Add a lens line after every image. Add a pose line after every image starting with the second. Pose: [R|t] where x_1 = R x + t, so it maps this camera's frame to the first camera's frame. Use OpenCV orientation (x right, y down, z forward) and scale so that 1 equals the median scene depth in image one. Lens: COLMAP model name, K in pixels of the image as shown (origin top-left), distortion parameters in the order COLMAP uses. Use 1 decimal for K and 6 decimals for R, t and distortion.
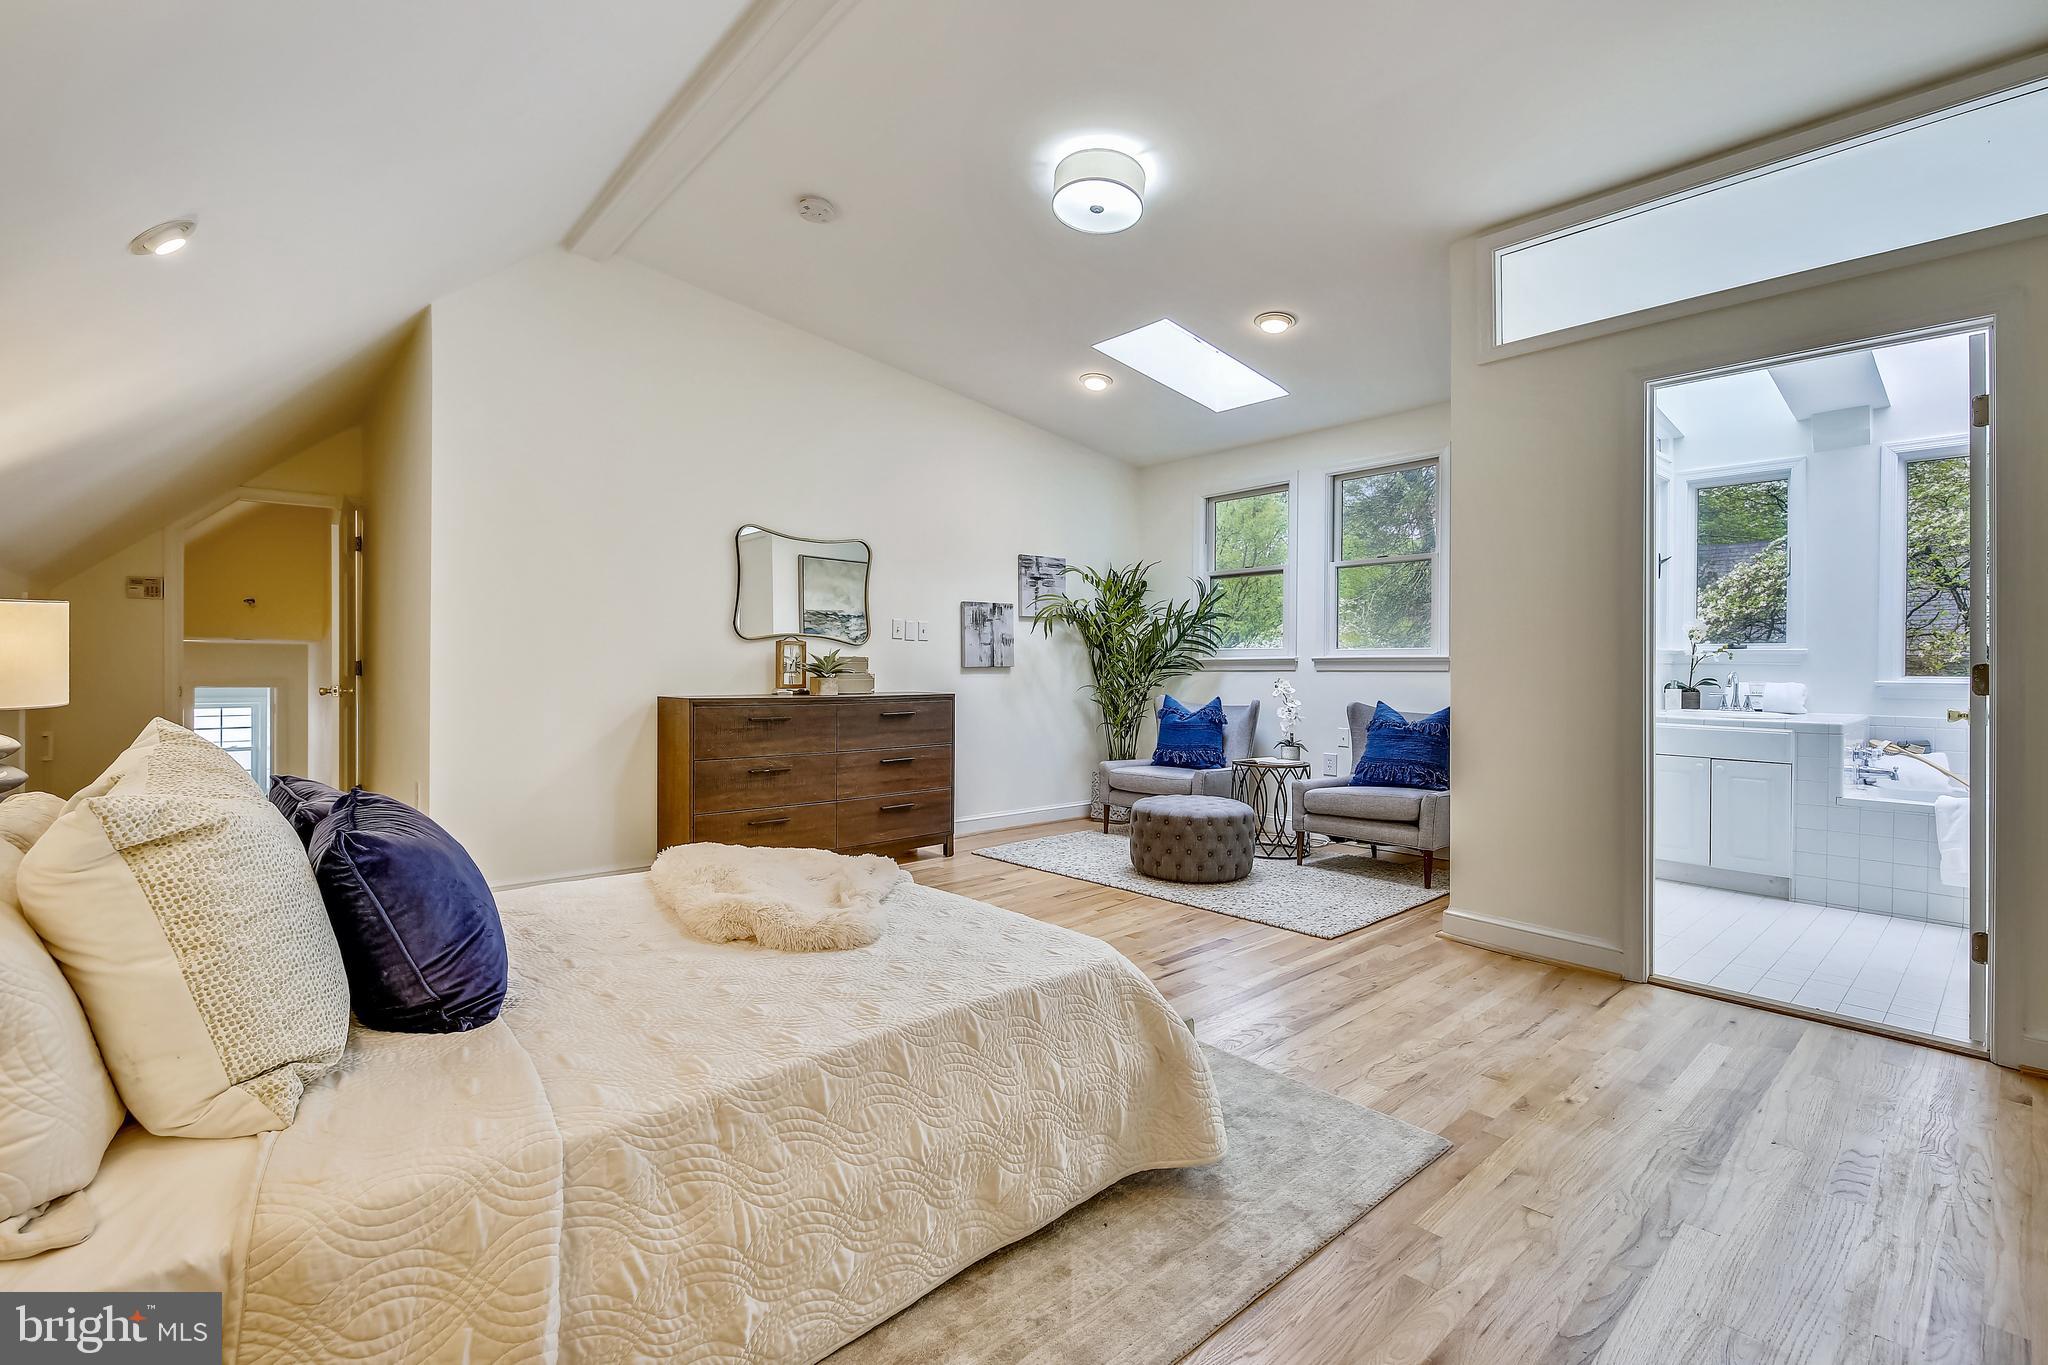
lens RADIAL K [[900.3, 0, 1029.9], [0, 900.3, 675.4], [0, 0, 1]] dist [-0.001745, -0.001977]
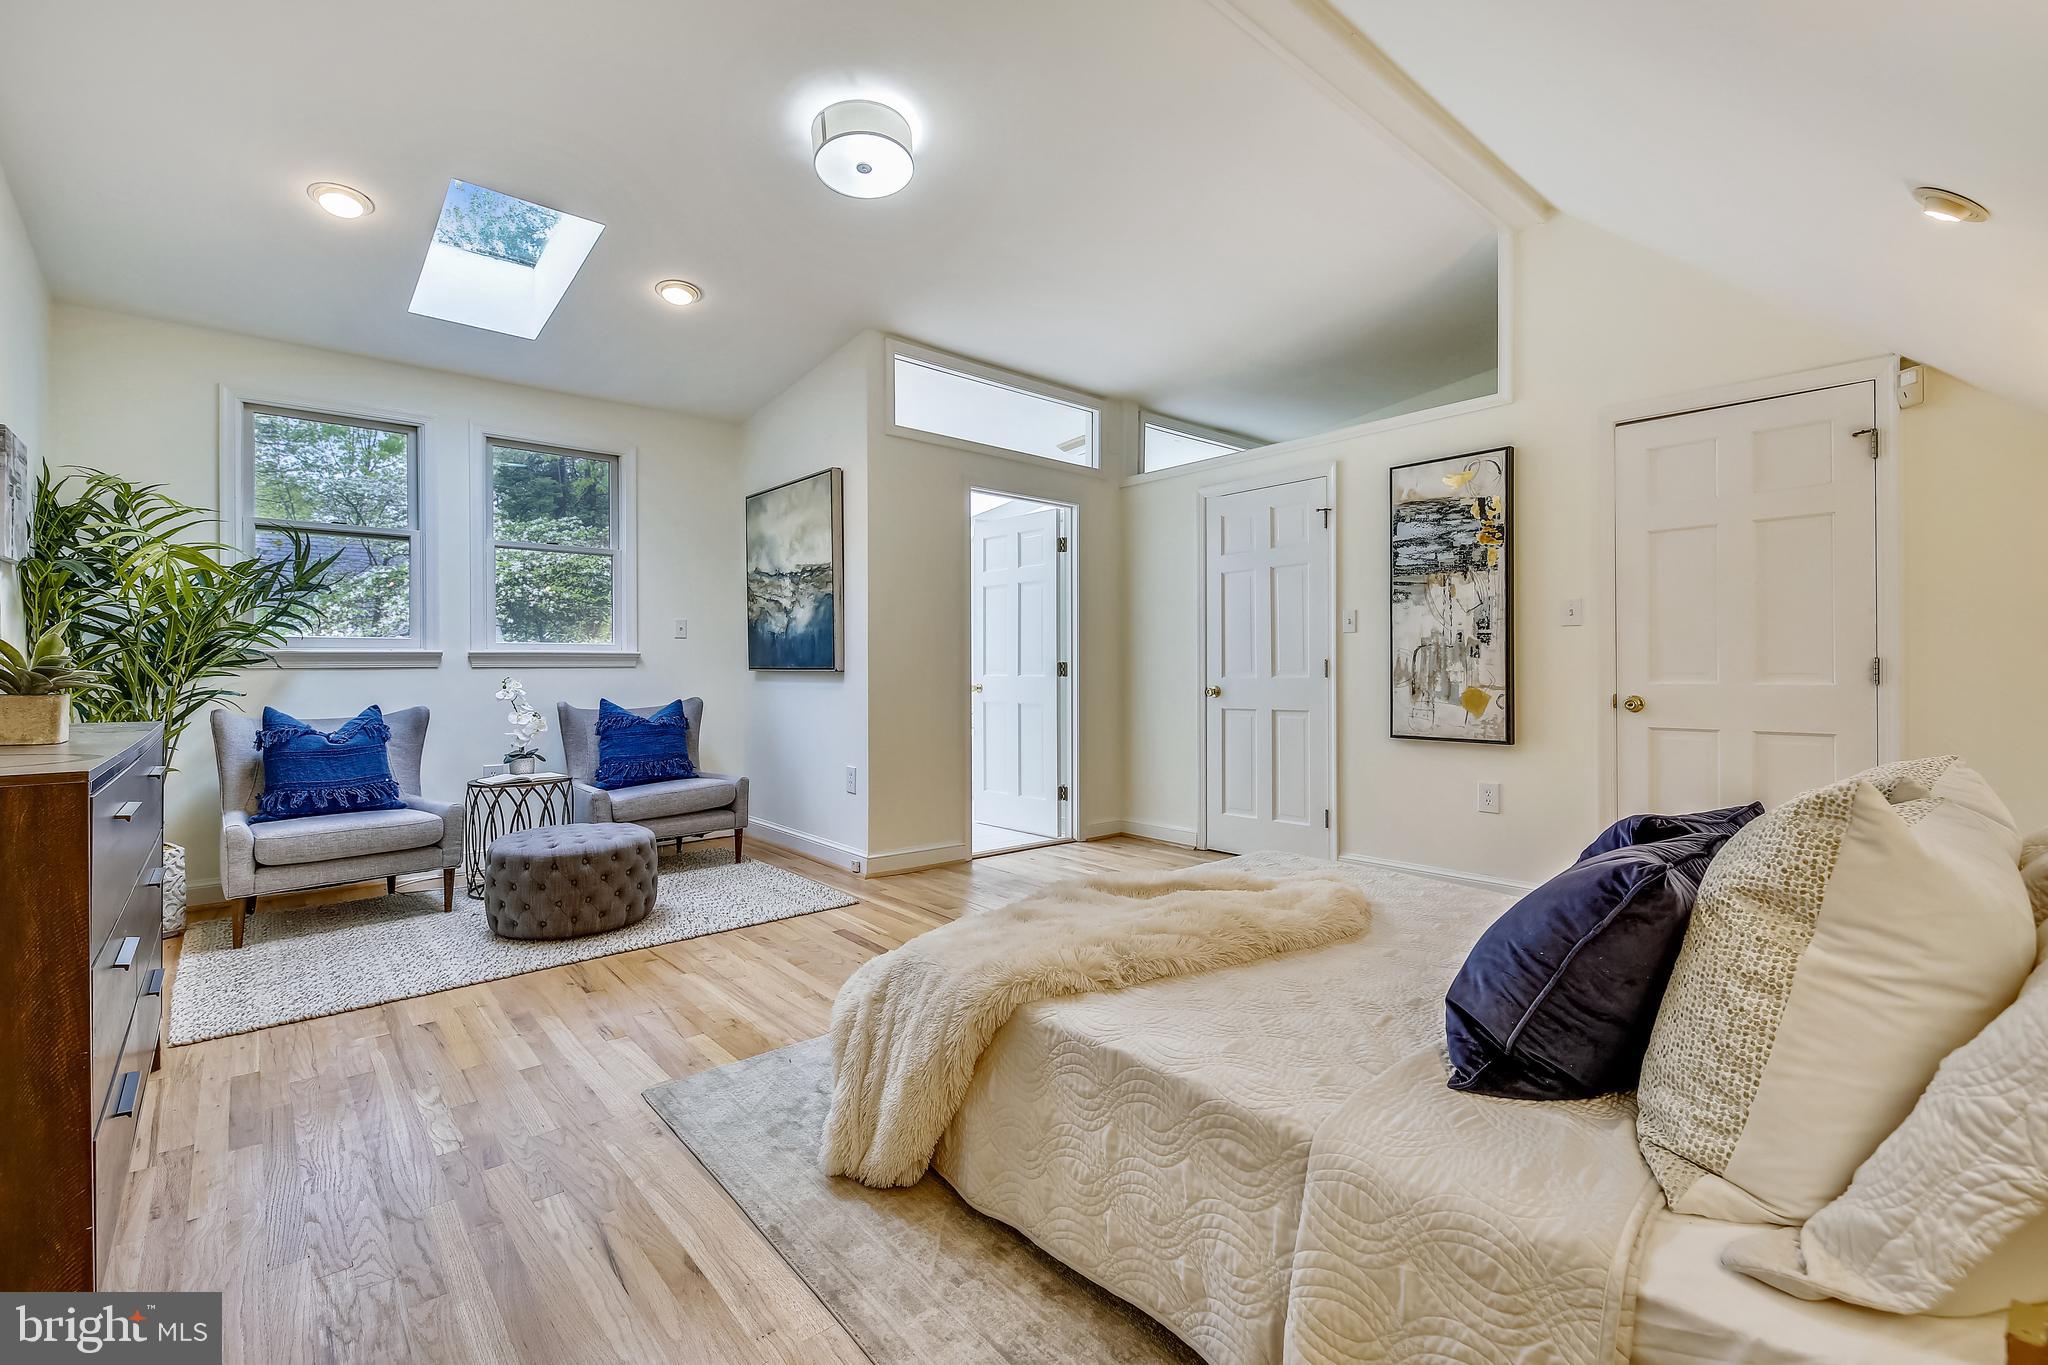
lens RADIAL K [[900.3, 0, 1023.3], [0, 900.3, 668.0], [0, 0, 1]] dist [-0.001745, -0.001977]
pose [[0.002714, -0.004513, 0.999986, -0.619340], [0.007370, 0.999963, 0.004492, -0.006313], [-0.999969, 0.007358, 0.002747, 0.610904]]
